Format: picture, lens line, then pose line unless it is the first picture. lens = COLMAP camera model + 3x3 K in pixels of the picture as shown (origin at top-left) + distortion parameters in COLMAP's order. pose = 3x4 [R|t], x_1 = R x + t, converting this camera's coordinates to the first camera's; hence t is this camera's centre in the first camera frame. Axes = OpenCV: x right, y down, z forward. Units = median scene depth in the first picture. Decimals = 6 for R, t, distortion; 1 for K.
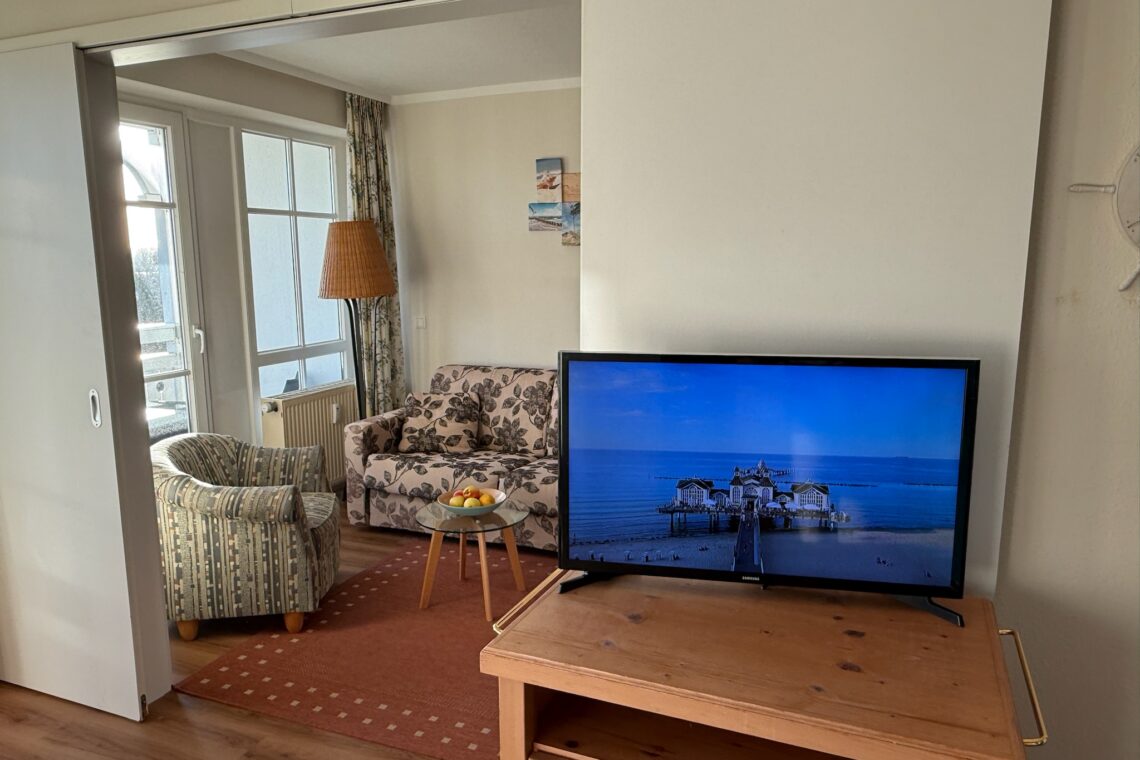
lens RADIAL K [[803.3, 0, 568.6], [0, 803.3, 381.5], [0, 0, 1]] dist [-0.005062, -0.000211]
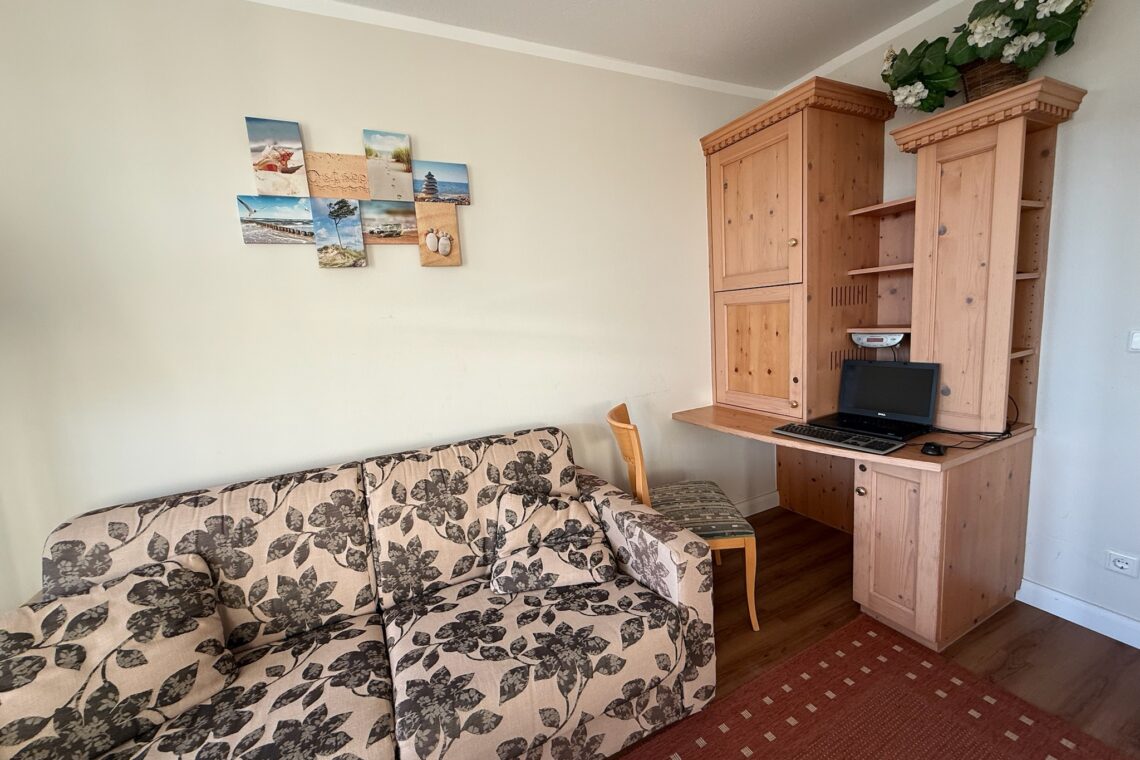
lens RADIAL K [[453.6, 0, 571.2], [0, 453.6, 380.5], [0, 0, 1]] dist [0.000160, -0.000275]
pose [[0.660971, -0.146393, 0.735994, -0.154752], [0.179089, 0.983220, 0.034733, -0.060166], [-0.728728, 0.108851, 0.676097, 0.636055]]
